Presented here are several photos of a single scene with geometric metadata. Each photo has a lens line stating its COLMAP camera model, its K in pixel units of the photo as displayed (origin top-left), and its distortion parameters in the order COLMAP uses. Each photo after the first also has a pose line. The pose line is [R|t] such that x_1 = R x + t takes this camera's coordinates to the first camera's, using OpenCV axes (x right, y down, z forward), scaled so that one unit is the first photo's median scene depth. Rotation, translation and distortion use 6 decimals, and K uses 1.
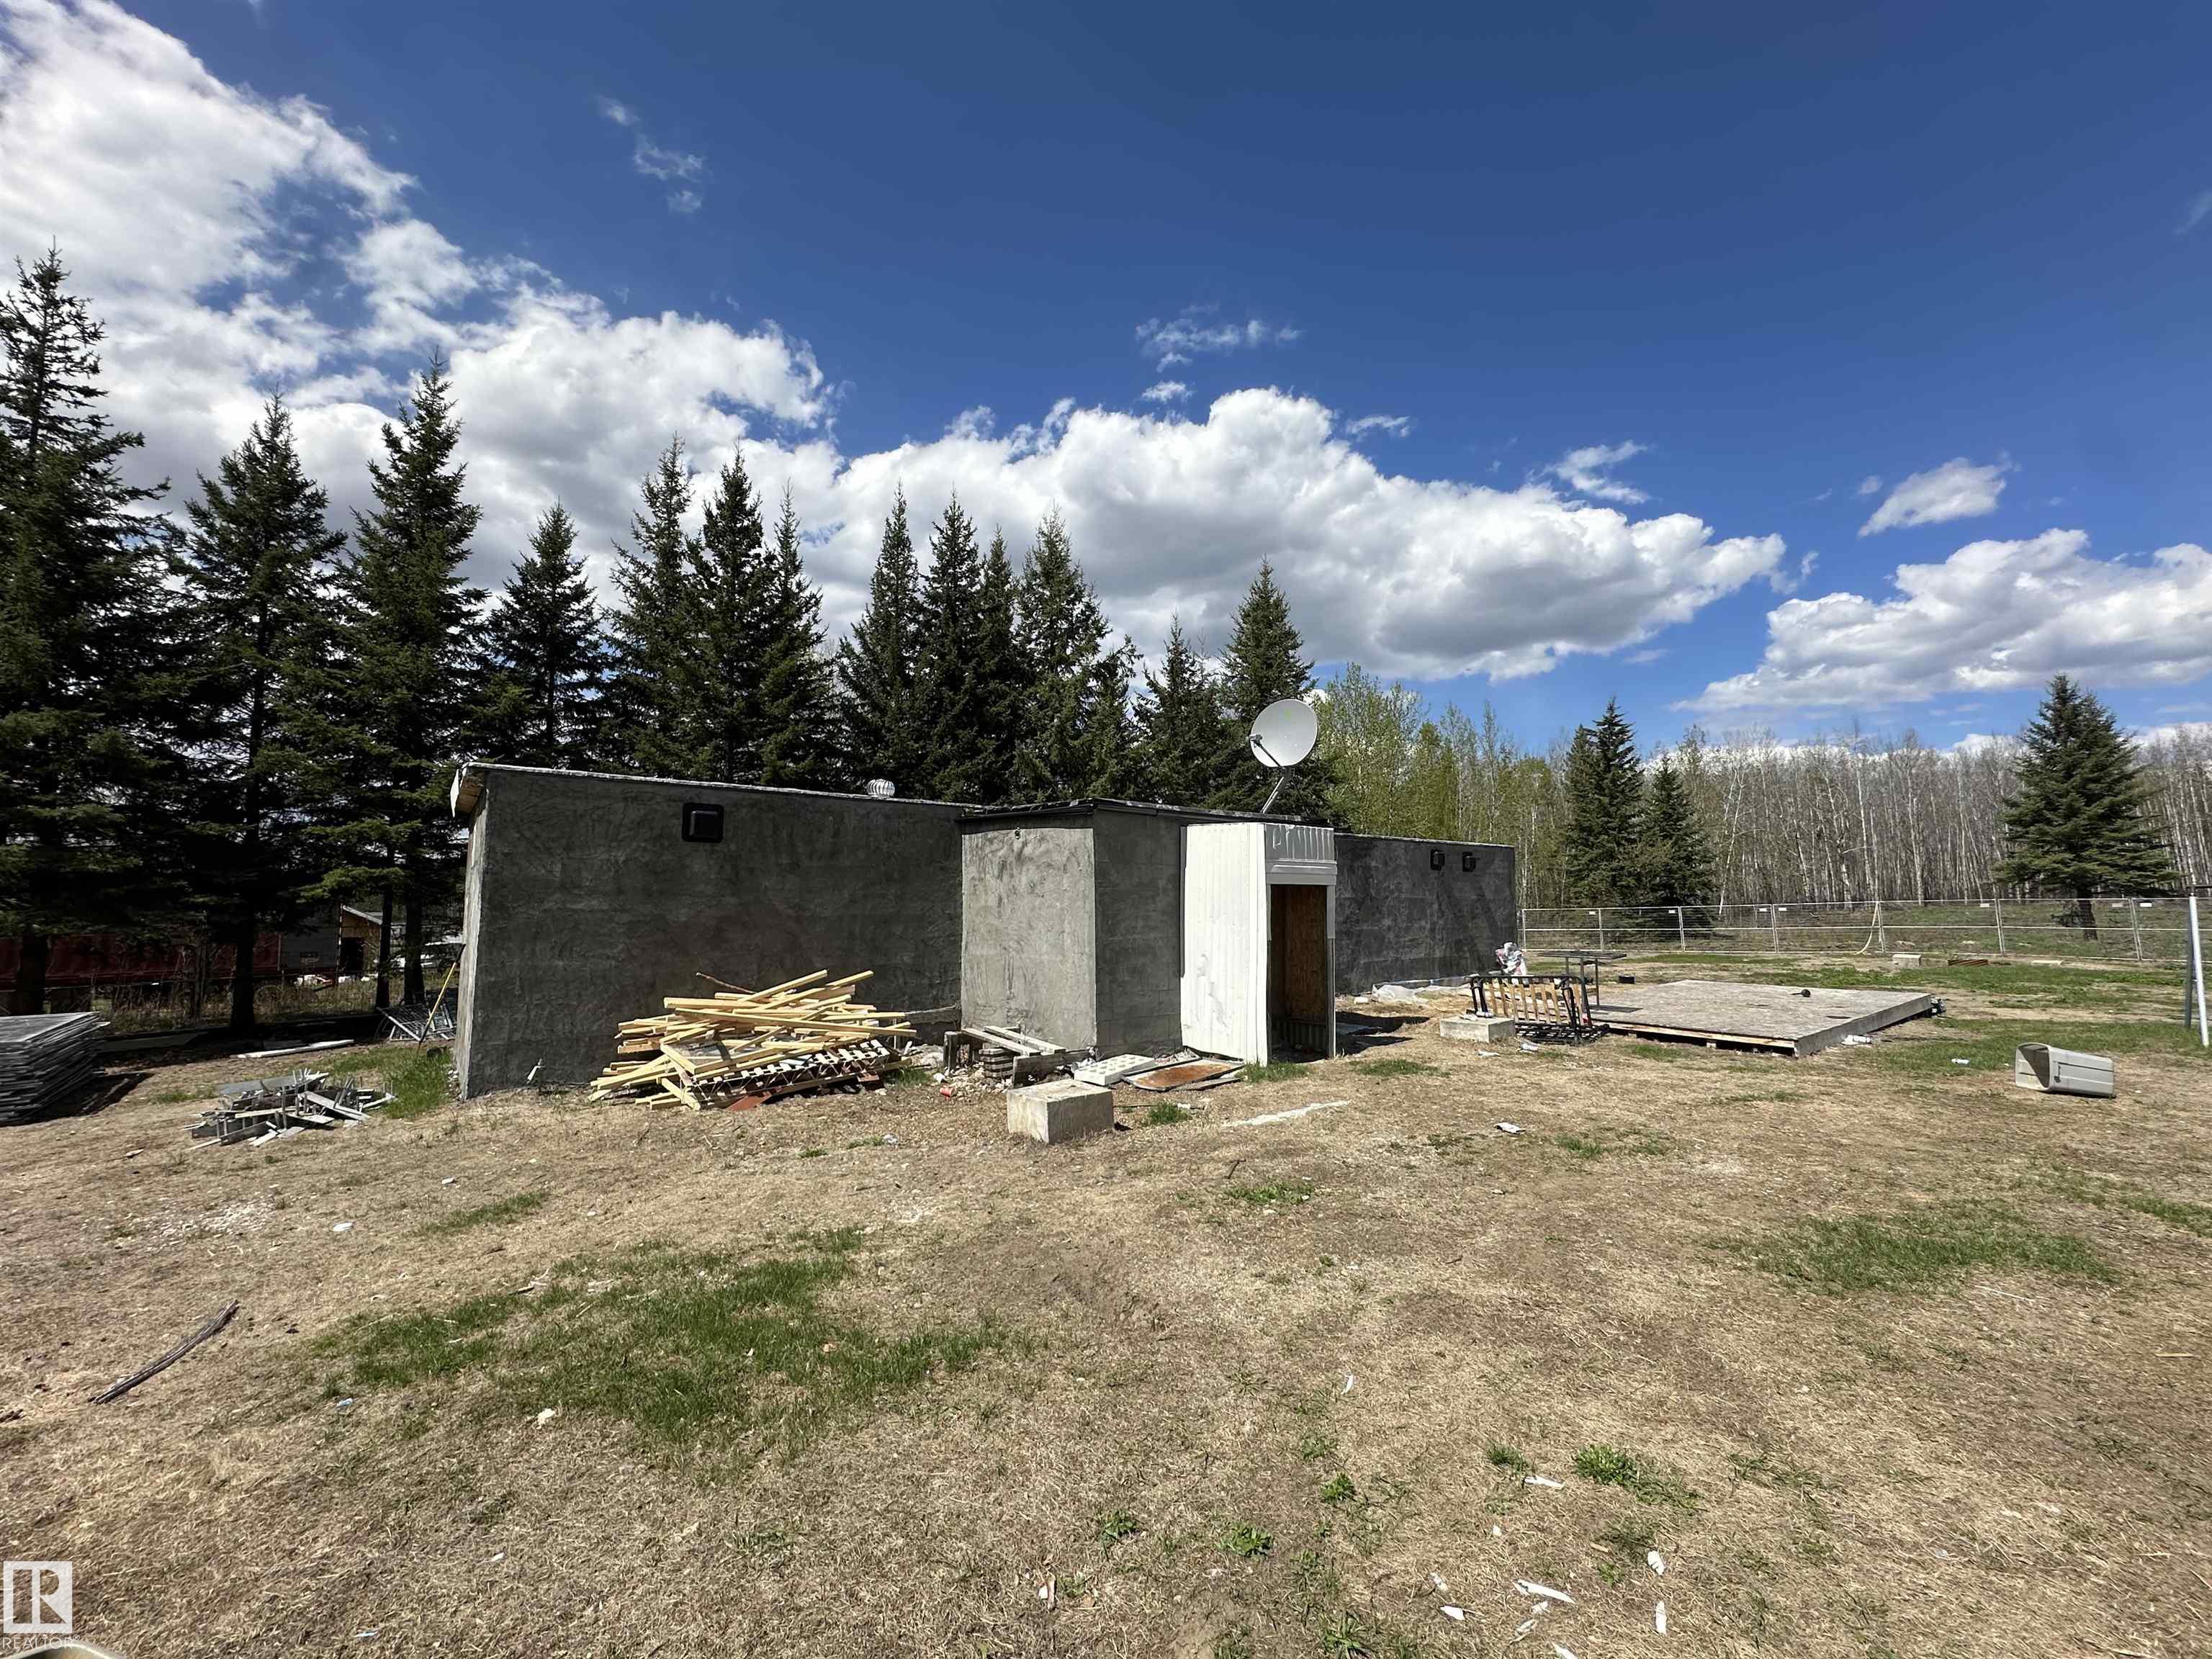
lens RADIAL K [[895.9, 0, 1113.9], [0, 895.9, 828.9], [0, 0, 1]] dist [-0.003954, 0.001703]
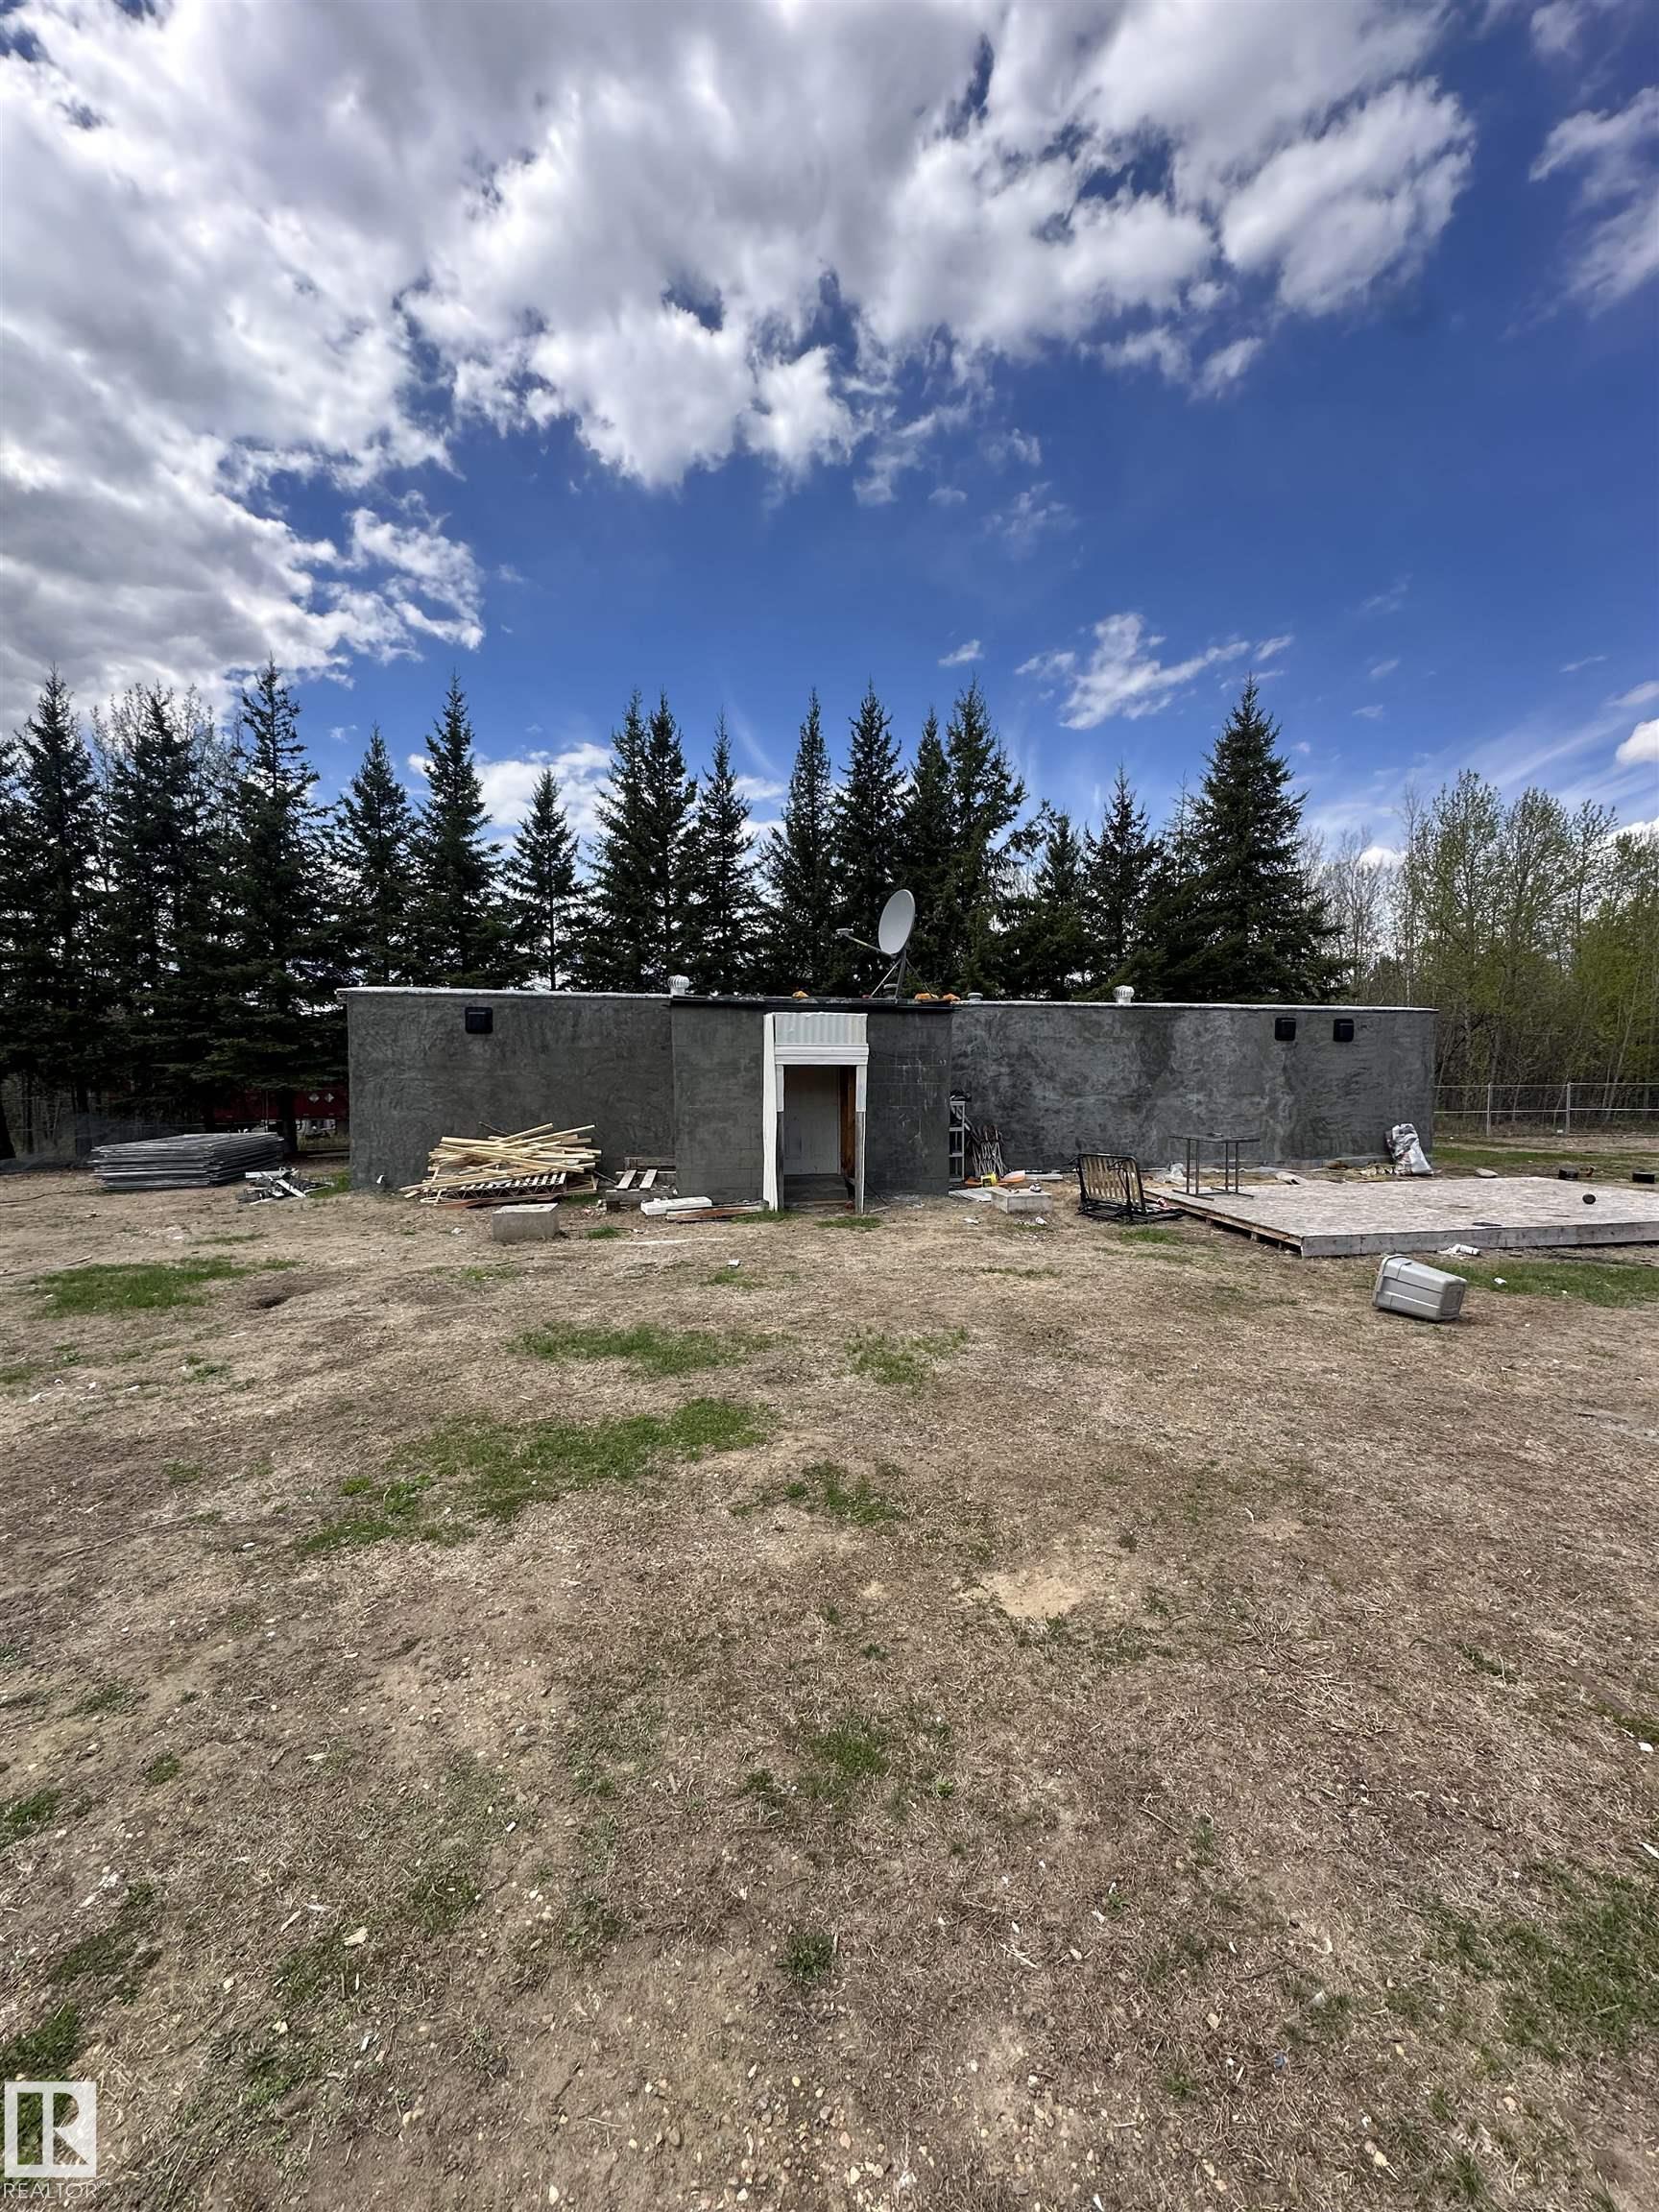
lens RADIAL K [[895.9, 0, 828.6], [0, 895.9, 1098.4], [0, 0, 1]] dist [-0.003954, 0.001703]
pose [[0.877498, 0.022736, -0.479040, 0.676634], [0.035629, 0.993025, 0.112395, -0.022938], [0.478254, -0.115694, 0.870567, -0.011106]]
